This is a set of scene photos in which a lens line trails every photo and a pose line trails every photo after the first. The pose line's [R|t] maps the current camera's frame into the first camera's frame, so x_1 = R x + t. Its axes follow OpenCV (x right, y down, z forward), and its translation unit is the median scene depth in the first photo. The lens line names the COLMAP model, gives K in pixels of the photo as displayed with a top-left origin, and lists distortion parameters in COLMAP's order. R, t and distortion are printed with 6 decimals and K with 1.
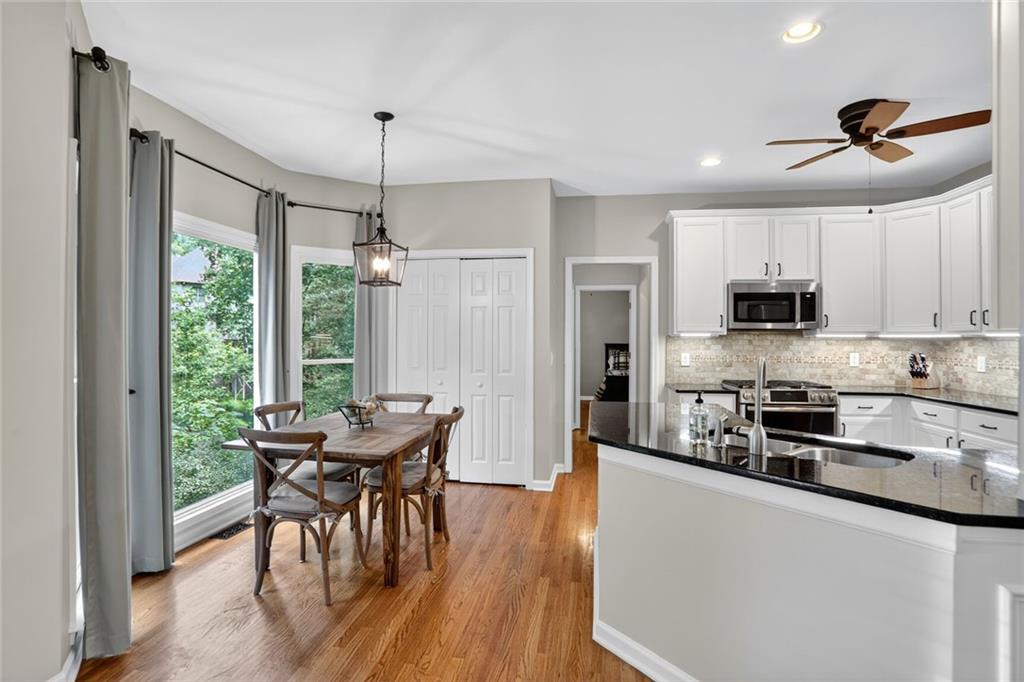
lens RADIAL K [[498.9, 0, 515.7], [0, 498.9, 344.5], [0, 0, 1]] dist [-0.081621, 0.032780]
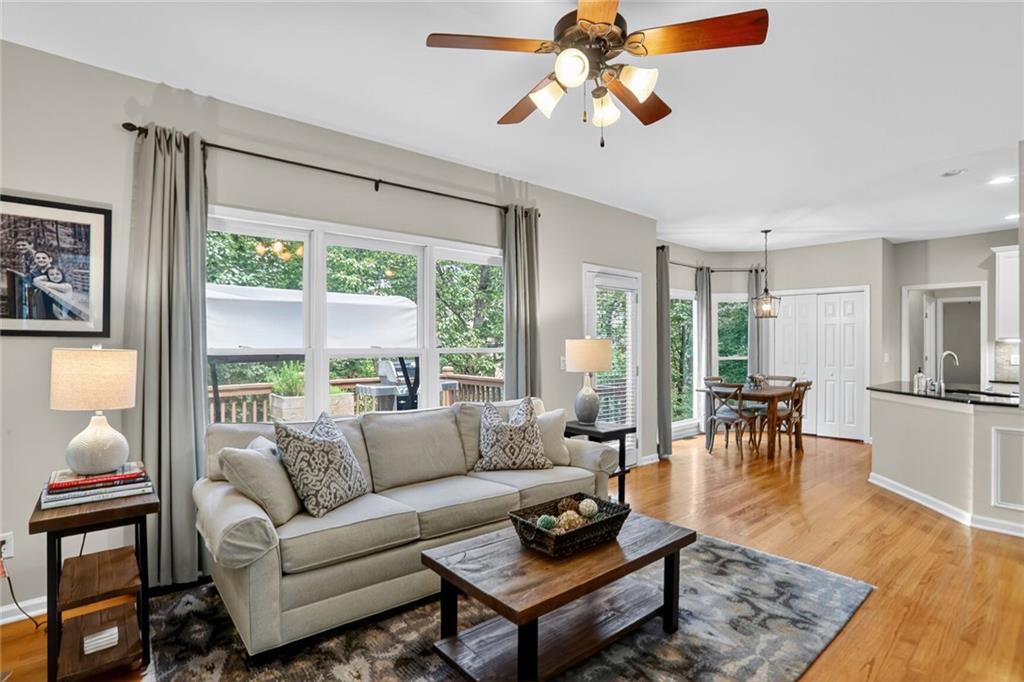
lens RADIAL K [[541.4, 0, 510.0], [0, 541.4, 348.9], [0, 0, 1]] dist [-0.080465, 0.044831]
pose [[0.768094, -0.002999, -0.640331, 0.246614], [-0.002599, 0.999966, -0.007801, 0.019284], [0.640332, 0.007656, 0.768060, -1.047763]]
